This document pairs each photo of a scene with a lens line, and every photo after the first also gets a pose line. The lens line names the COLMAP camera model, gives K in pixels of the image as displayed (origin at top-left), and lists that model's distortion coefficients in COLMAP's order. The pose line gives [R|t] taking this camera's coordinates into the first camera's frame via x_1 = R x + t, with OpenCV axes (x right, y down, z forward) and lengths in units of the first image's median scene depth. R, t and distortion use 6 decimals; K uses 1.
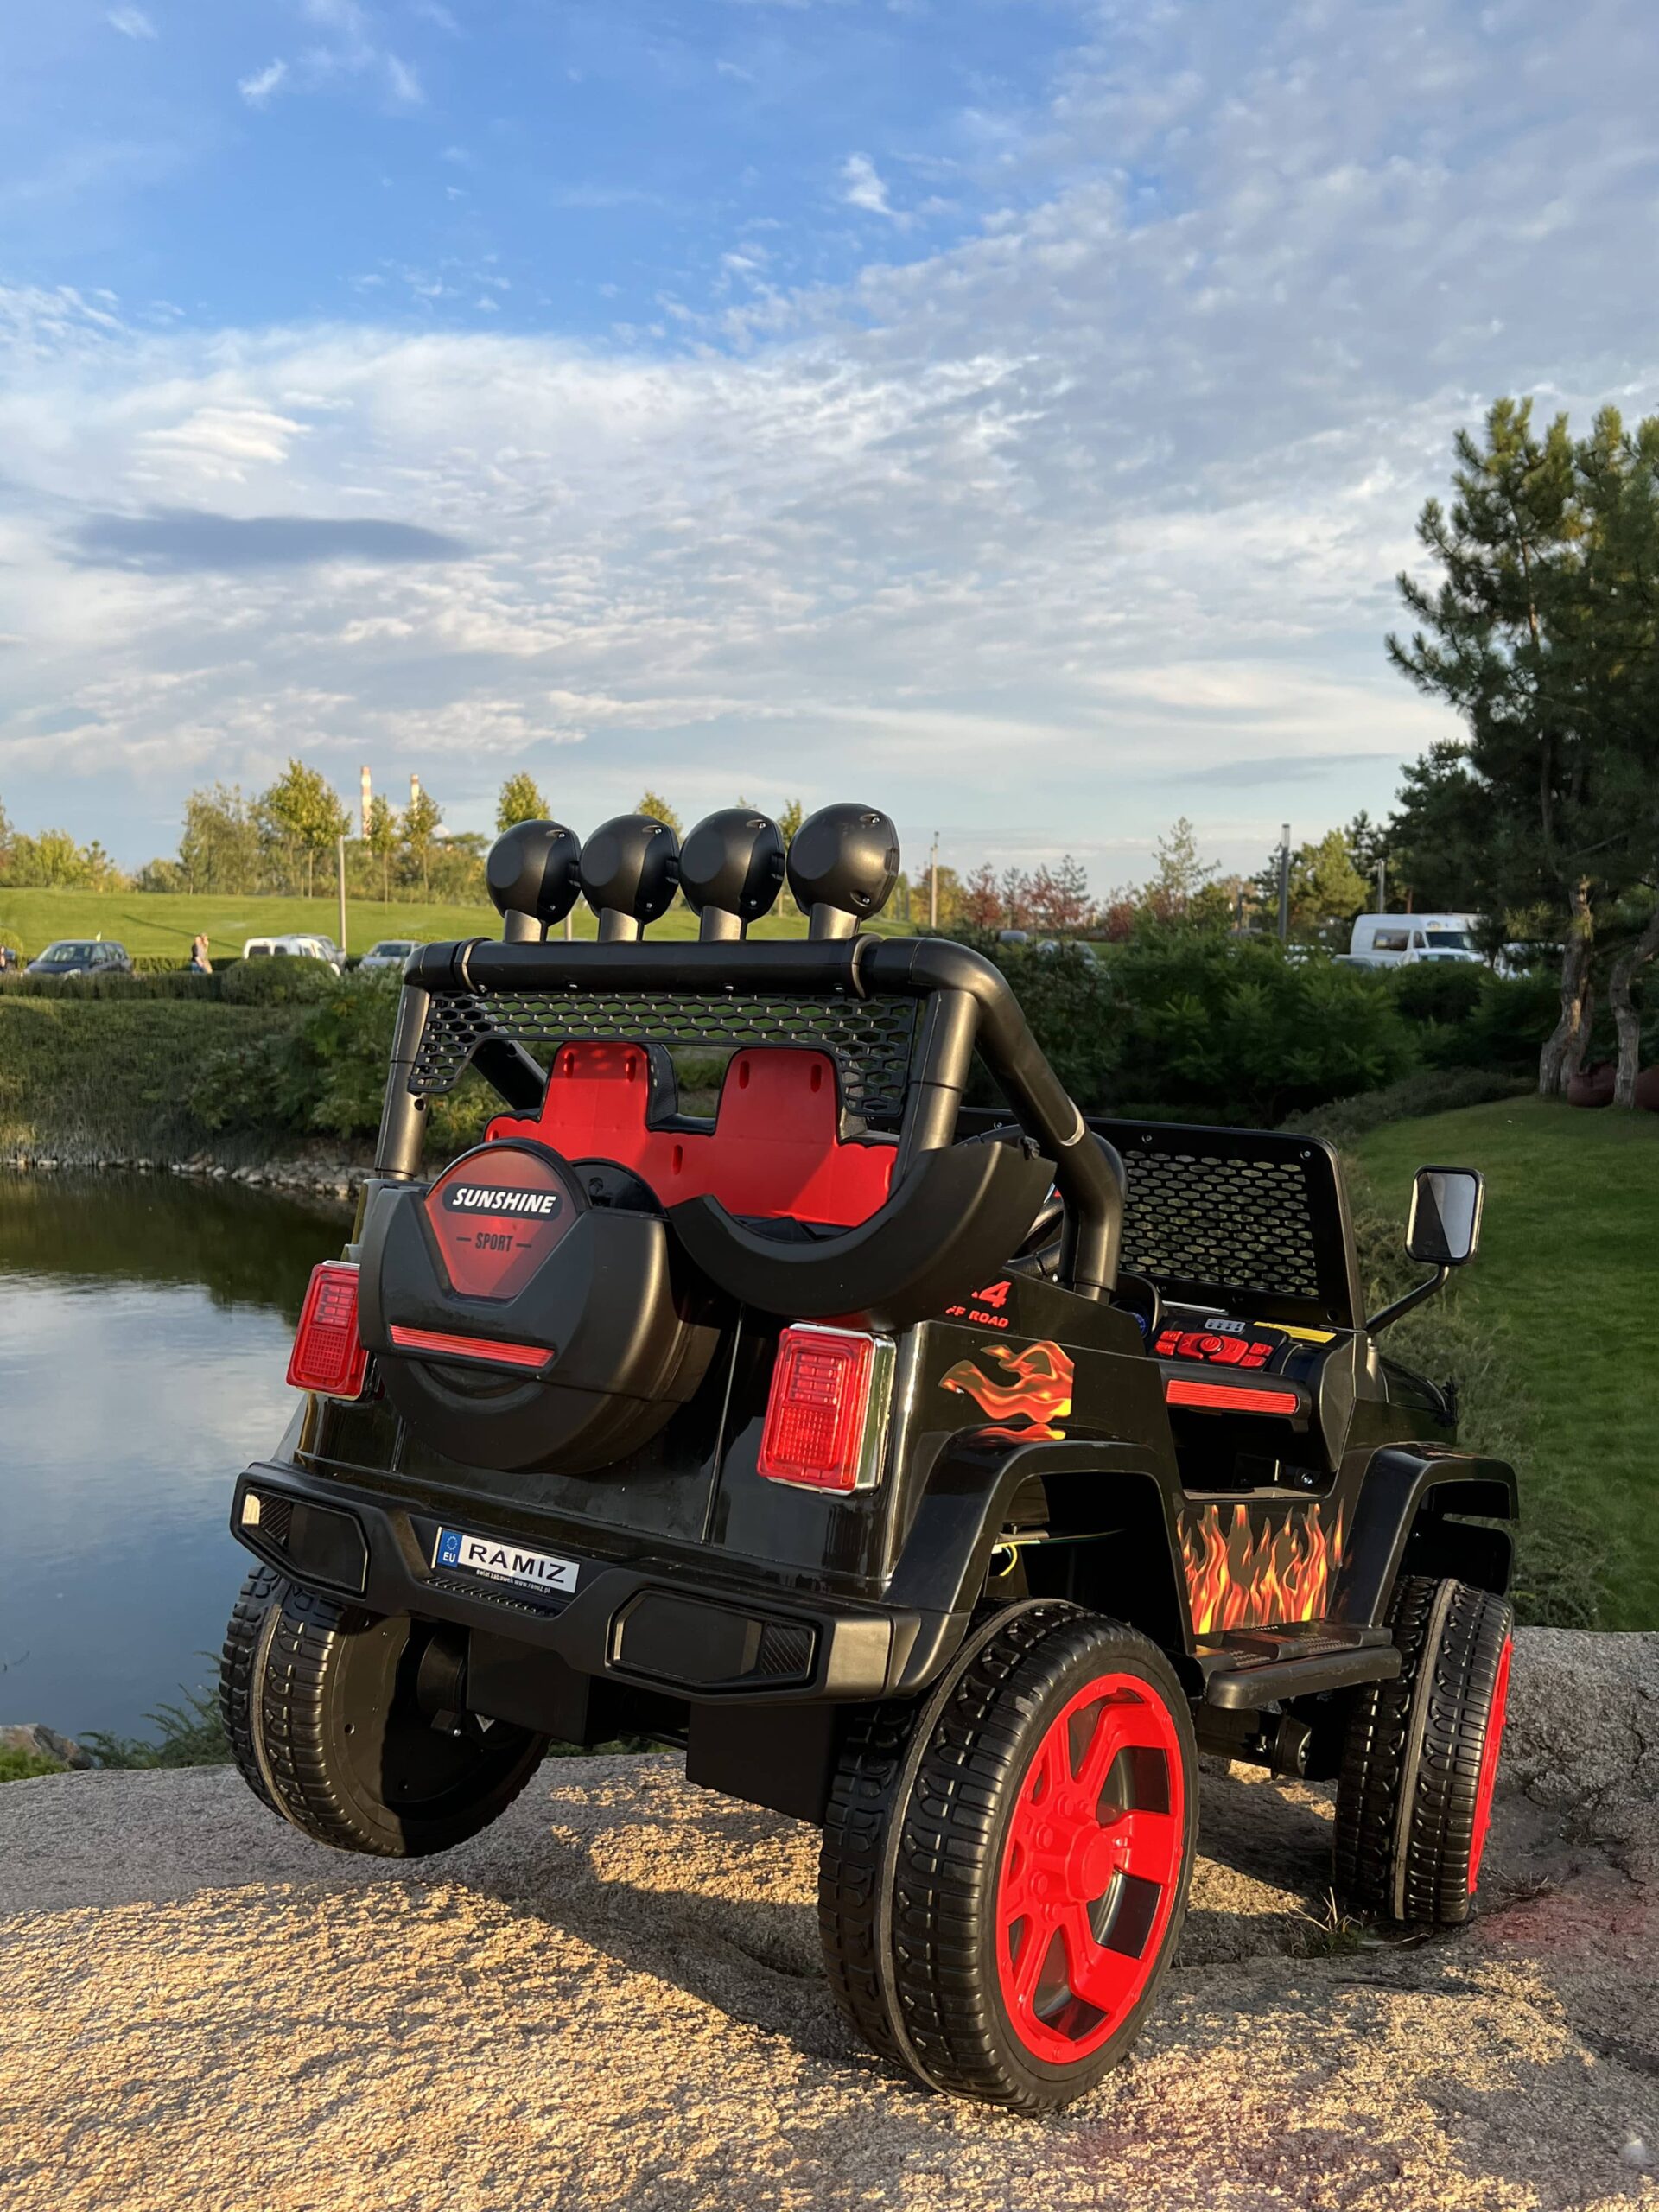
lens RADIAL K [[2073.0, 0, 829.5], [0, 2073.0, 1106.0], [0, 0, 1]] dist [0.034718, -0.005311]
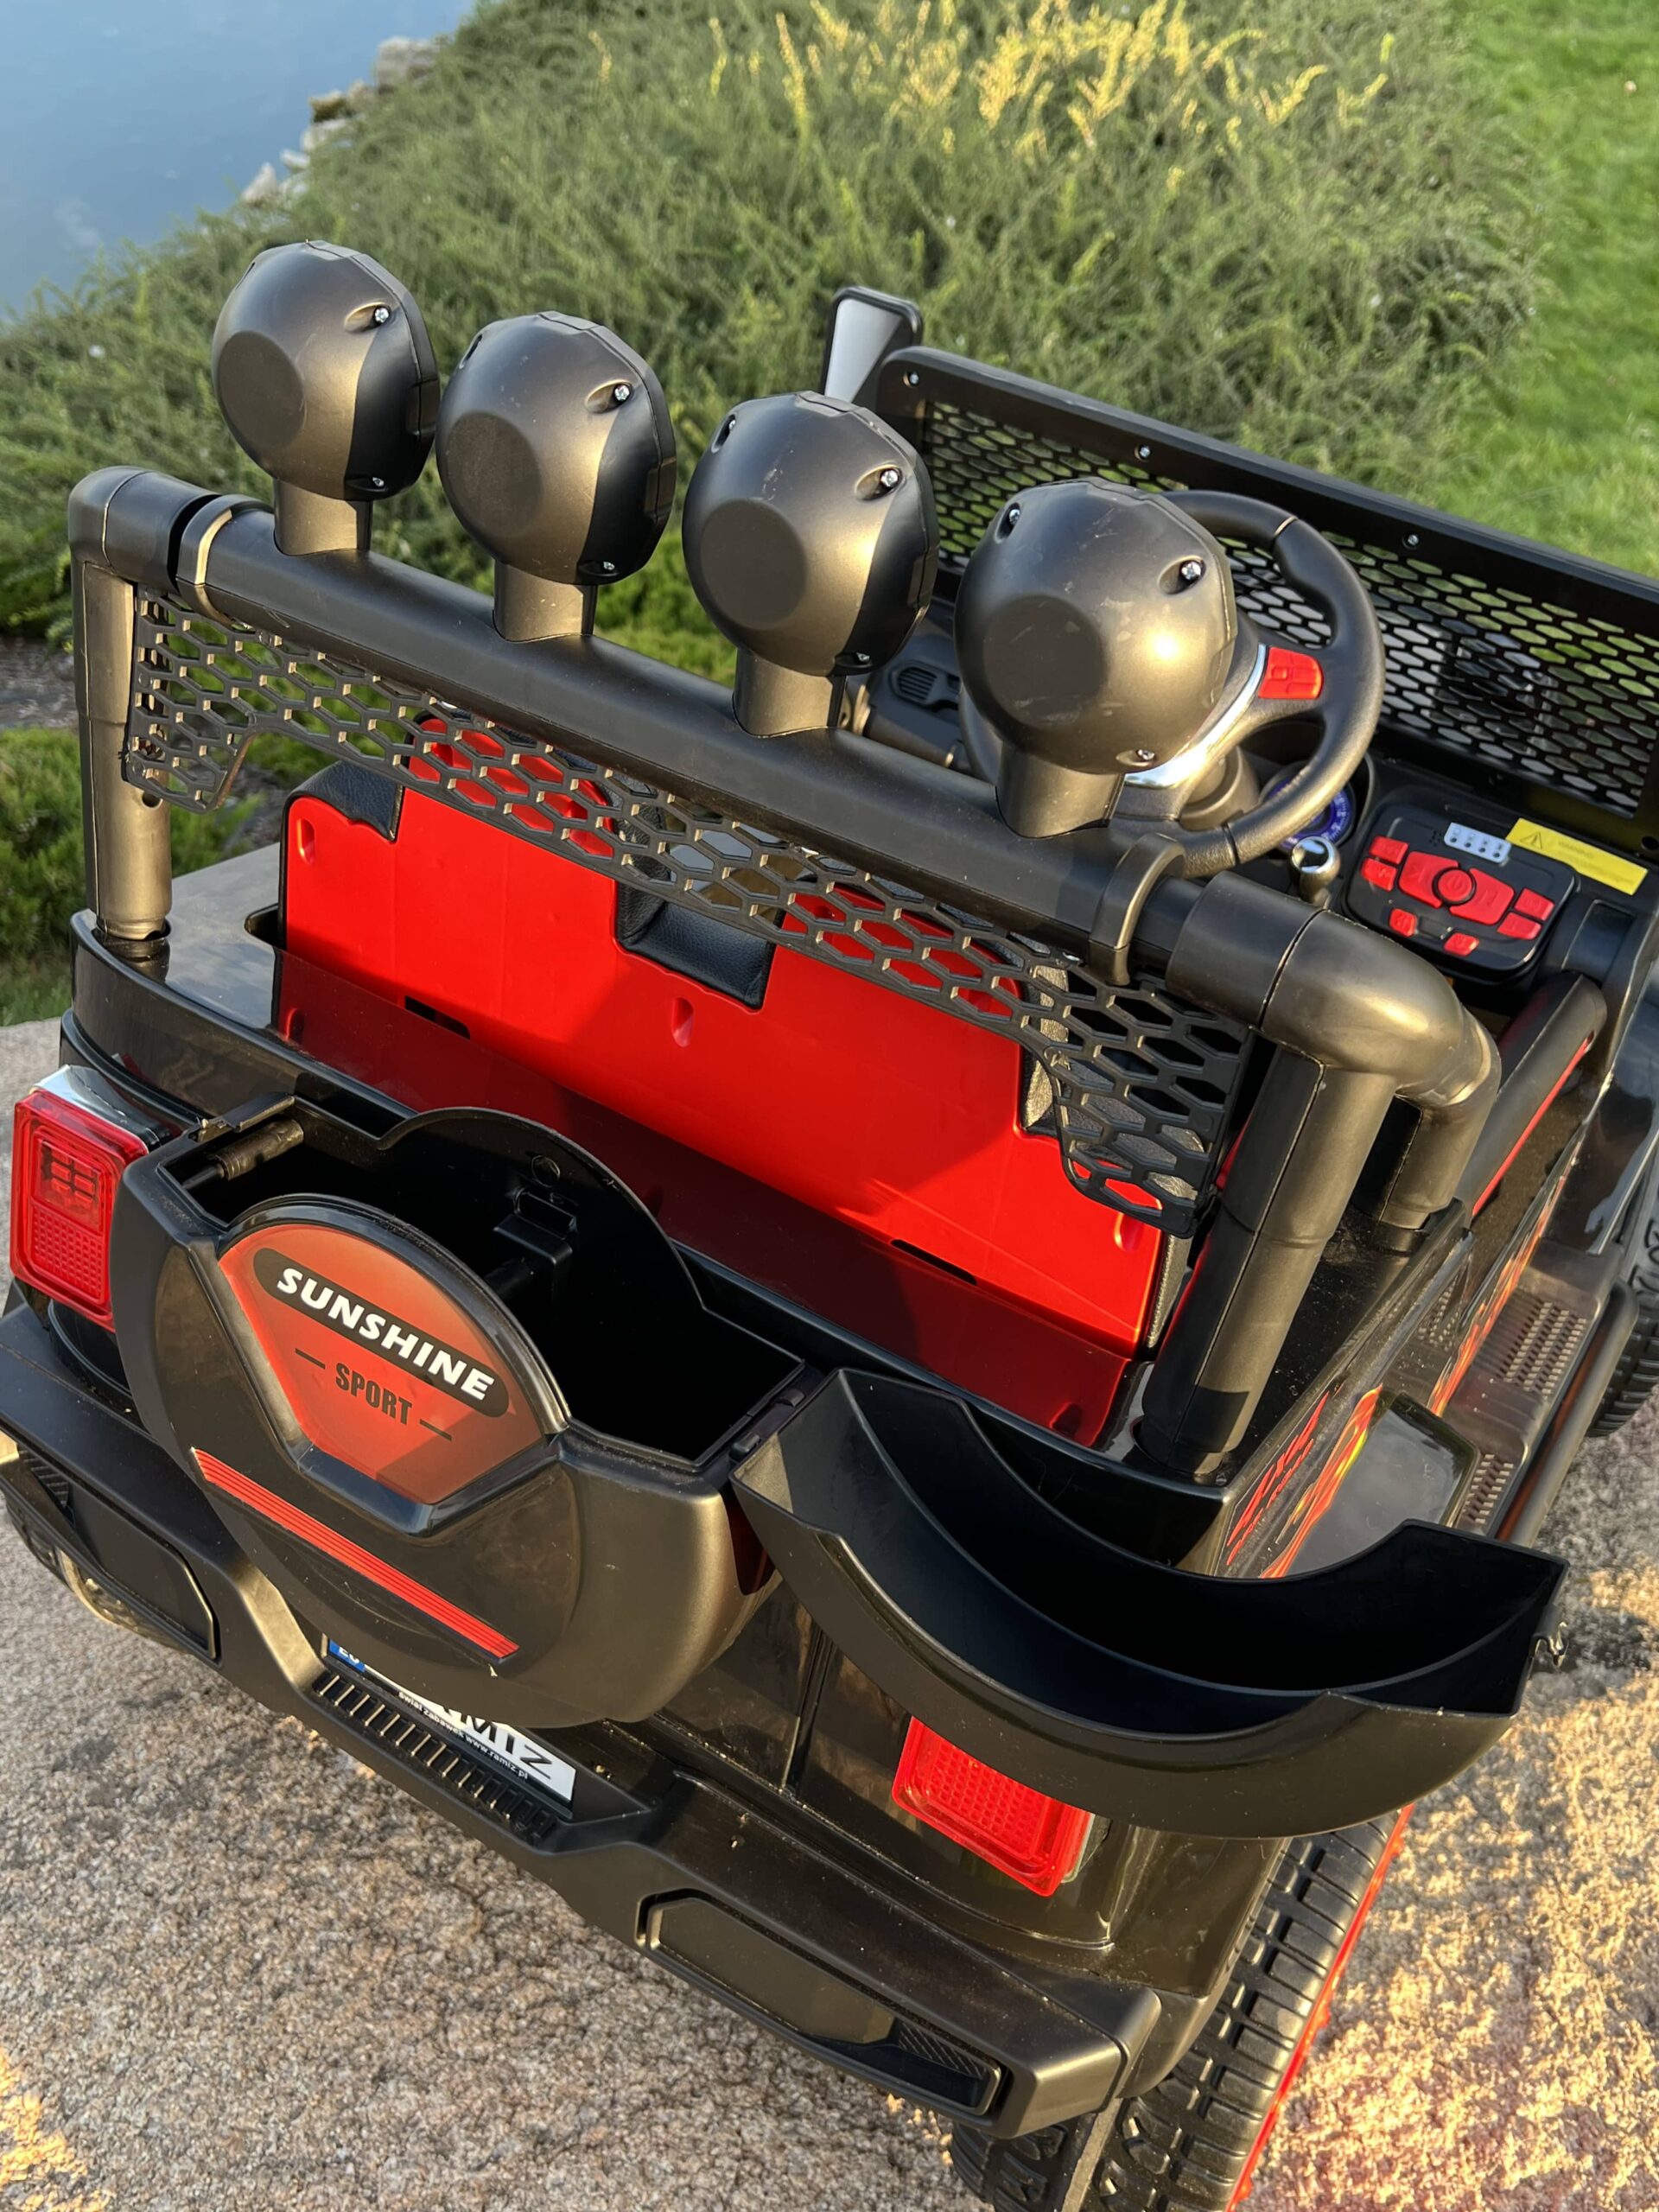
lens RADIAL K [[2073.0, 0, 829.5], [0, 2073.0, 1106.0], [0, 0, 1]] dist [0.034718, -0.005311]
pose [[0.996376, -0.031740, 0.078915, -0.087282], [-0.026211, 0.768046, 0.639858, -0.327149], [-0.080920, -0.639607, 0.764431, 0.643044]]
